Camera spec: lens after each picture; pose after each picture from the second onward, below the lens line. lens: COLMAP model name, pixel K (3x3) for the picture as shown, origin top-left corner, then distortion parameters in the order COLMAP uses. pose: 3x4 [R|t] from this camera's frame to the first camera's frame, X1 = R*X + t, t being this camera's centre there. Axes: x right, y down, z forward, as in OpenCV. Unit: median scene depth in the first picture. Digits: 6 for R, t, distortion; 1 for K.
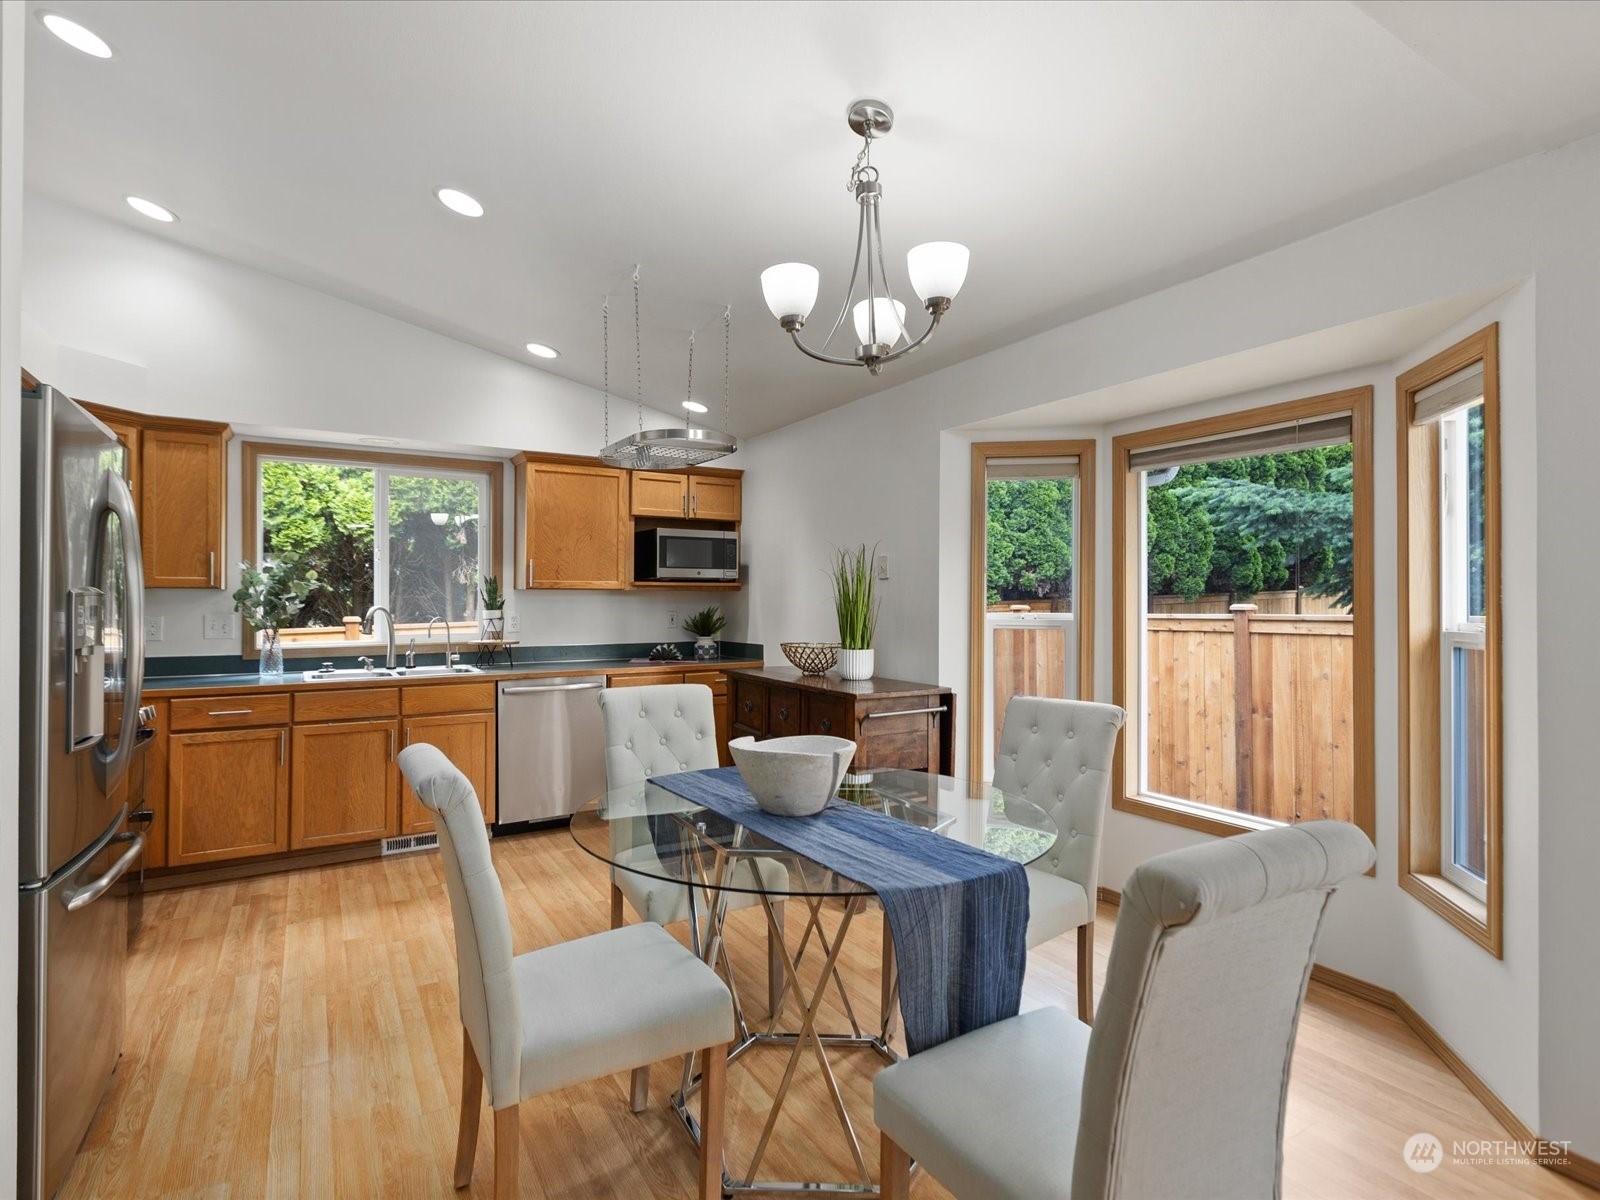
lens RADIAL K [[811.5, 0, 789.3], [0, 811.5, 592.6], [0, 0, 1]] dist [-0.001973, -0.000501]
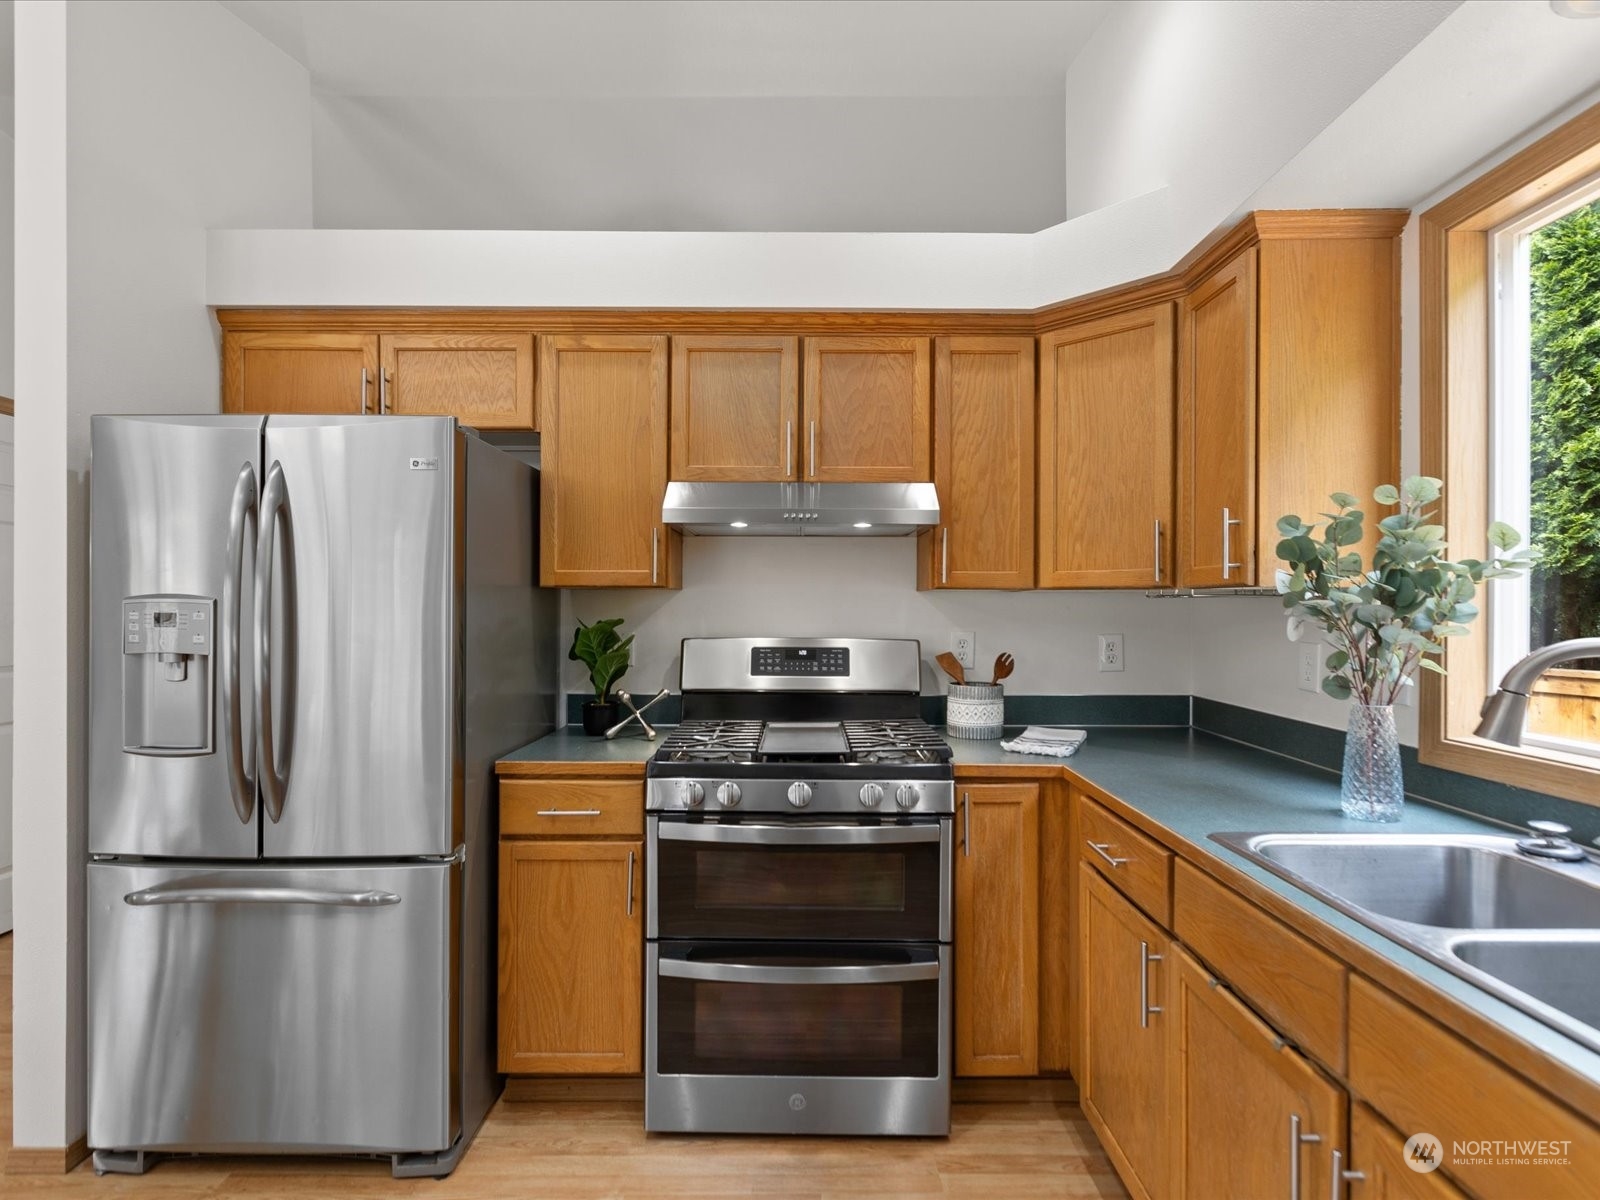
lens RADIAL K [[810.3, 0, 777.2], [0, 810.3, 605.2], [0, 0, 1]] dist [-0.002416, 0.001120]
pose [[-0.516803, -0.004299, -0.856093, -0.143896], [0.000377, 0.999986, -0.005249, 0.006201], [0.856104, -0.003036, -0.516795, 0.793171]]
